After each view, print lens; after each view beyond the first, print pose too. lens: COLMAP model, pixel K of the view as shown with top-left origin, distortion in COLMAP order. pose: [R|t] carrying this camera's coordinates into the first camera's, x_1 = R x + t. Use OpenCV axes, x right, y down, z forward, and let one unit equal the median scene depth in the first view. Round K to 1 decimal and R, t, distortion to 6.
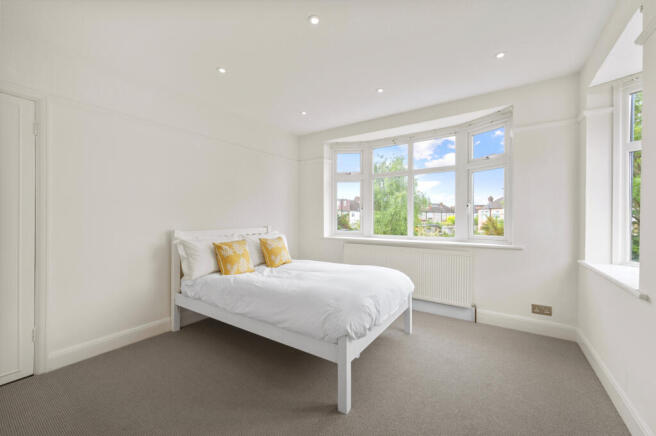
lens RADIAL K [[266.2, 0, 328.0], [0, 266.2, 218.0], [0, 0, 1]] dist [-0.000882, -0.000047]
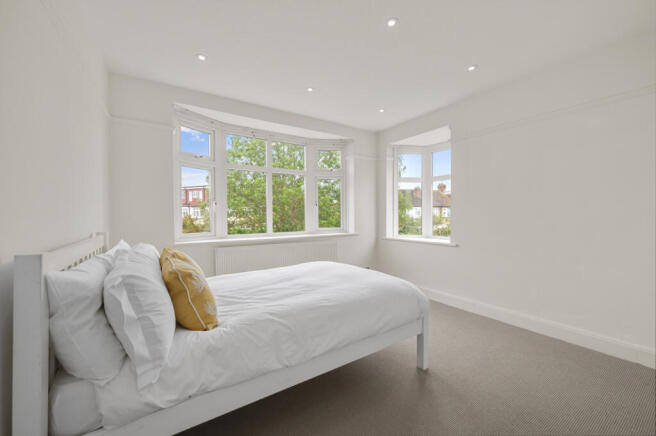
lens RADIAL K [[266.2, 0, 328.0], [0, 266.2, 218.0], [0, 0, 1]] dist [-0.000882, -0.000047]
pose [[0.374451, -0.011667, 0.927173, -0.695786], [0.007077, 0.999928, 0.009724, 0.003875], [-0.927220, 0.002921, 0.374507, 0.531377]]
